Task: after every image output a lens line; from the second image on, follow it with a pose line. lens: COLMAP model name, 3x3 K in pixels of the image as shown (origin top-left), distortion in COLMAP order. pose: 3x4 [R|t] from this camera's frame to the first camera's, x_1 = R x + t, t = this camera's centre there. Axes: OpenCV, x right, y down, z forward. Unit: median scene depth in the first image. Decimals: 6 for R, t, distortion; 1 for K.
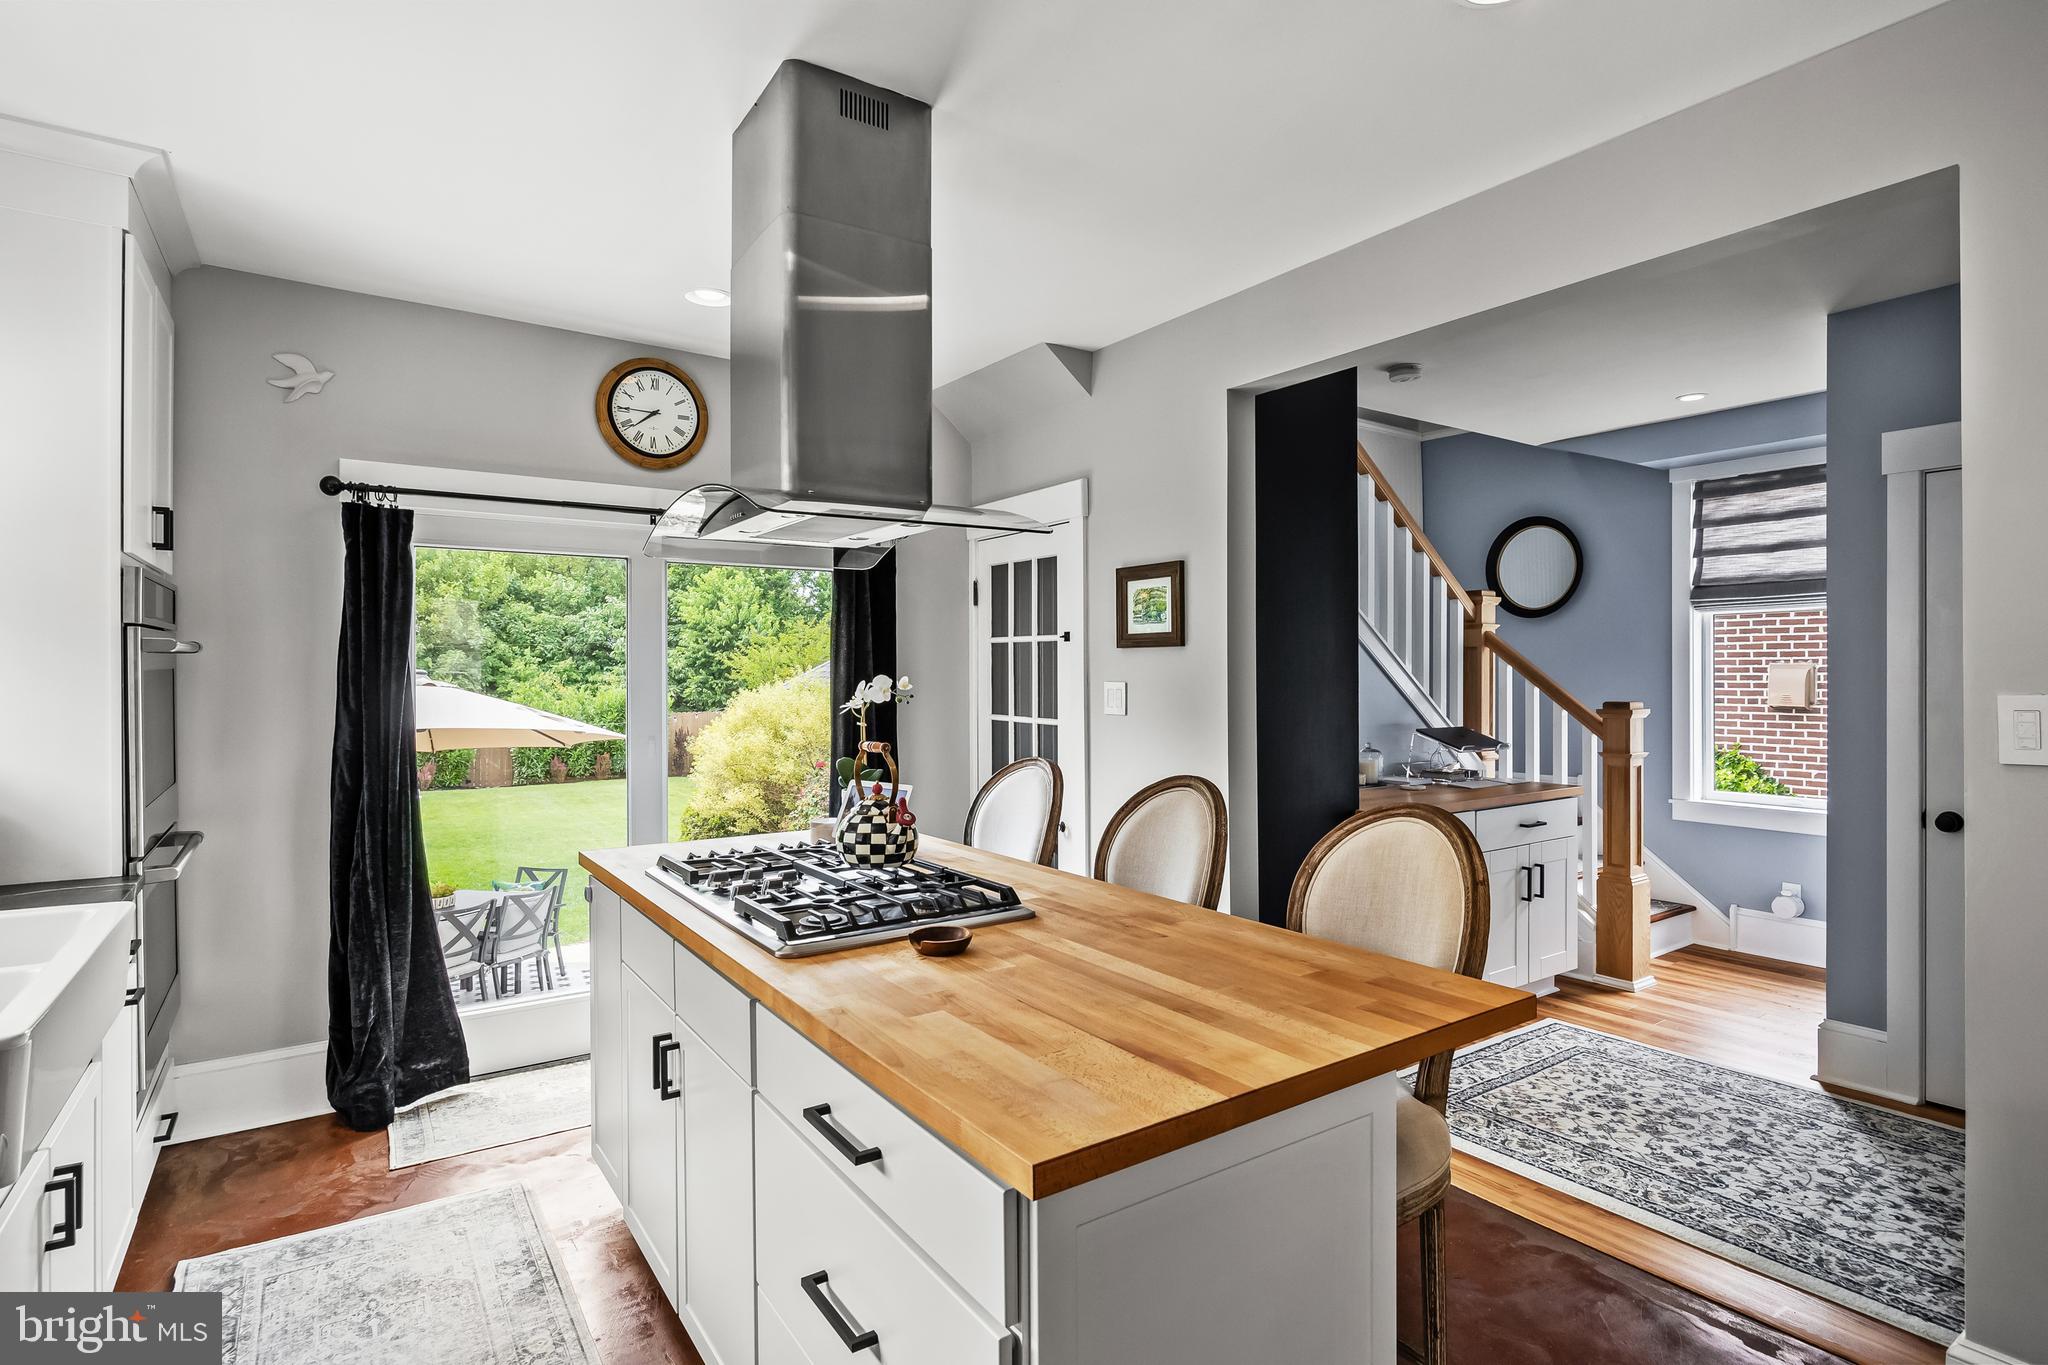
lens RADIAL K [[1023.8, 0, 1028.2], [0, 1023.8, 660.6], [0, 0, 1]] dist [0.000756, -0.000056]
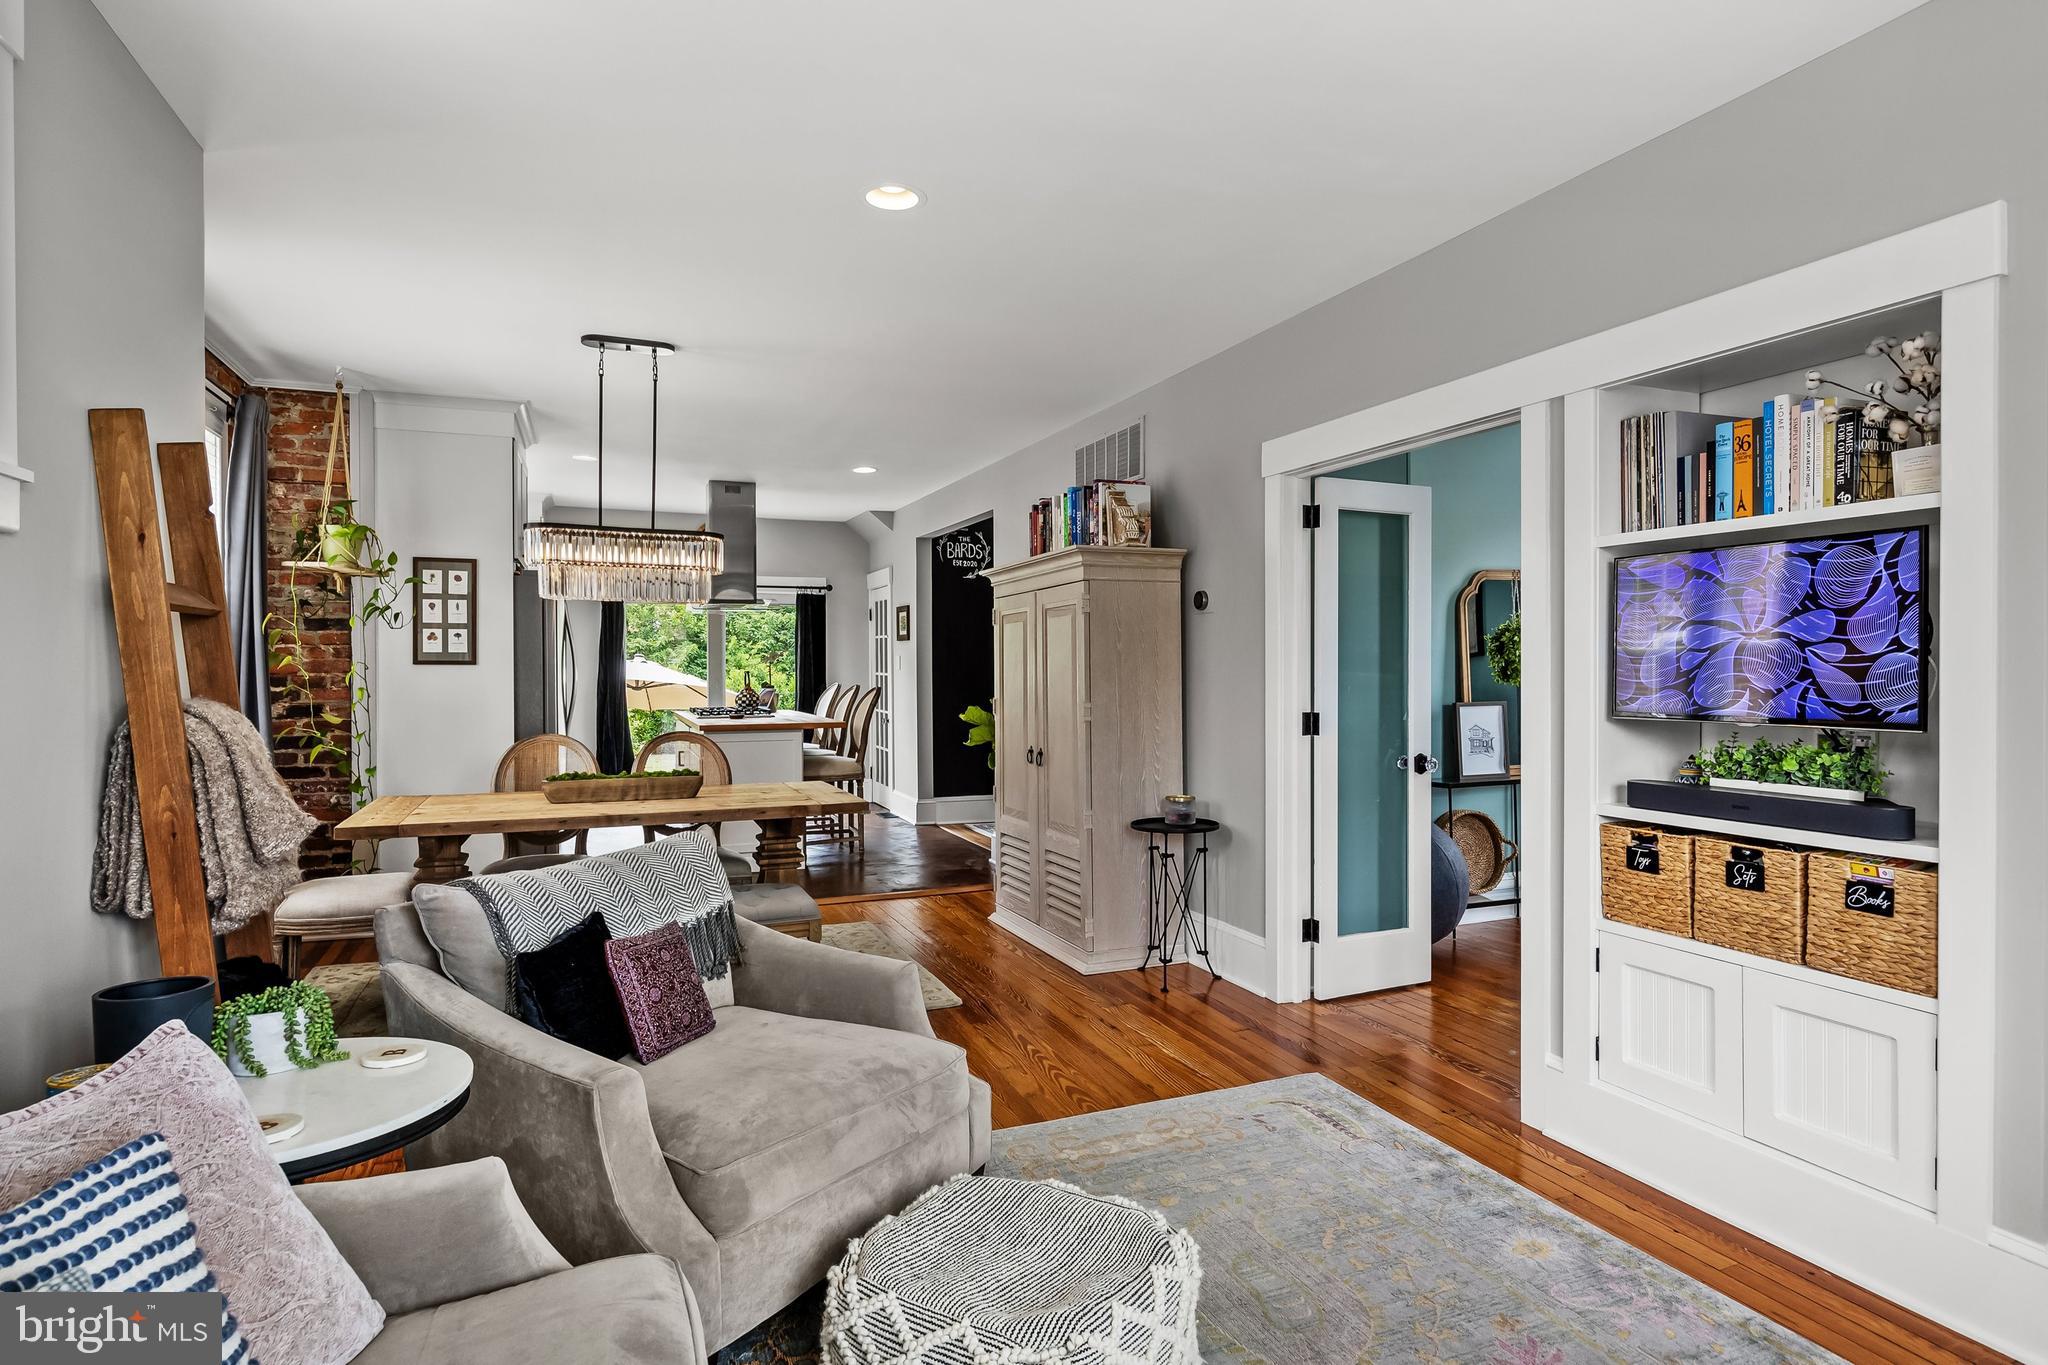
lens RADIAL K [[1023.8, 0, 1028.2], [0, 1023.8, 660.6], [0, 0, 1]] dist [0.000756, -0.000056]
pose [[0.978979, 0.004694, -0.203908, 0.880343], [-0.003431, 0.999973, 0.006546, 0.017691], [0.203933, -0.005709, 0.978968, -1.276734]]
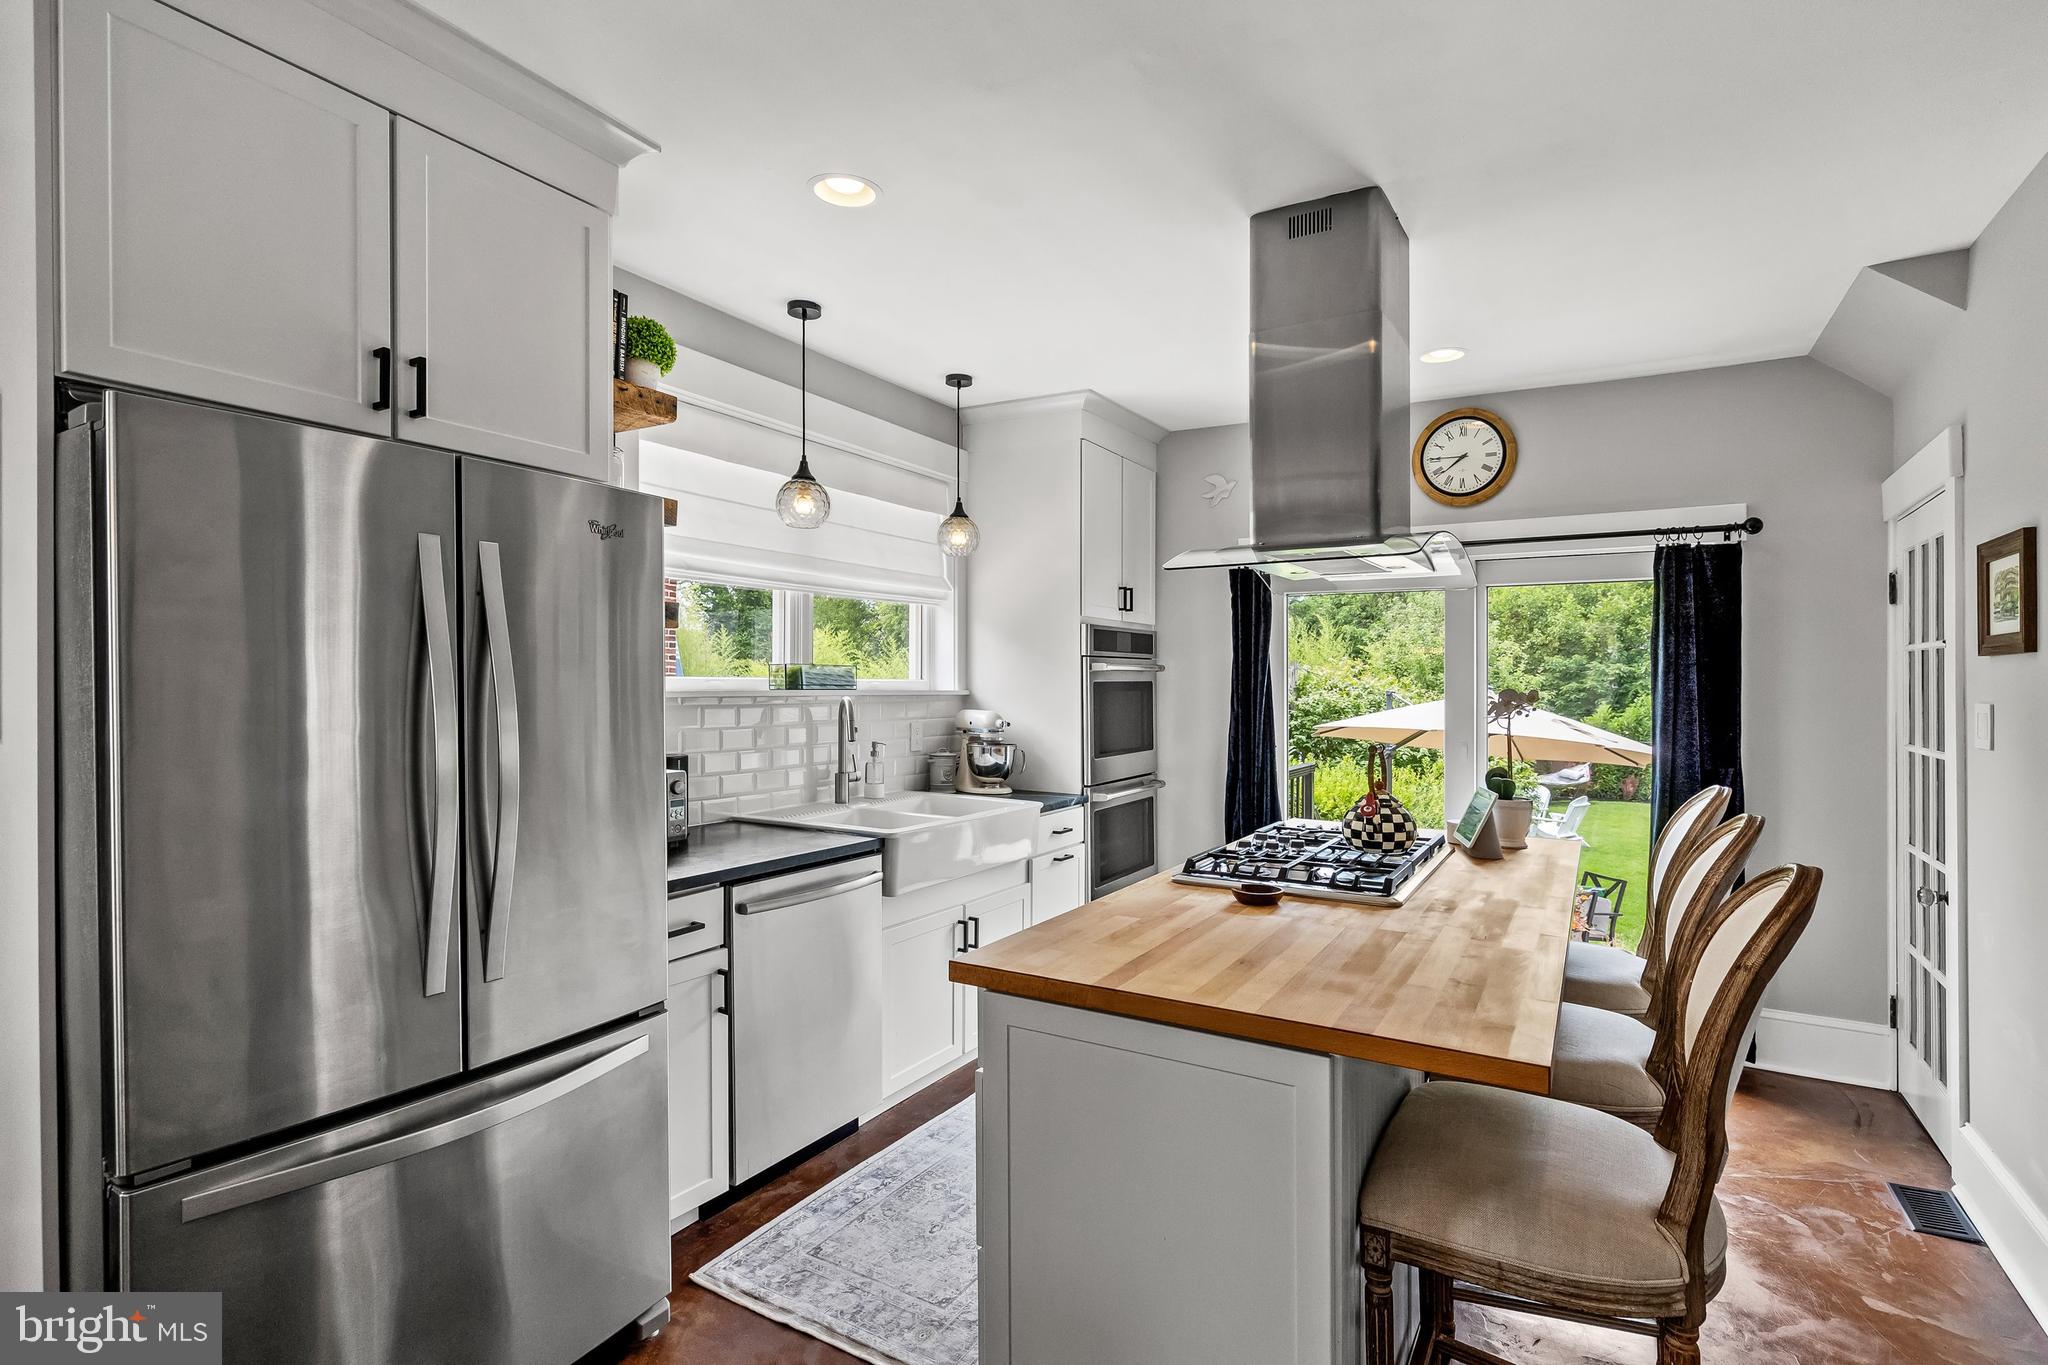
lens RADIAL K [[1000.7, 0, 1066.9], [0, 1000.7, 679.7], [0, 0, 1]] dist [0.008536, 0.000184]
pose [[0.453290, -0.000121, -0.891363, 0.432031], [0.000844, 1.000000, 0.000294, 0.003846], [0.891362, -0.000886, 0.453290, 0.109889]]
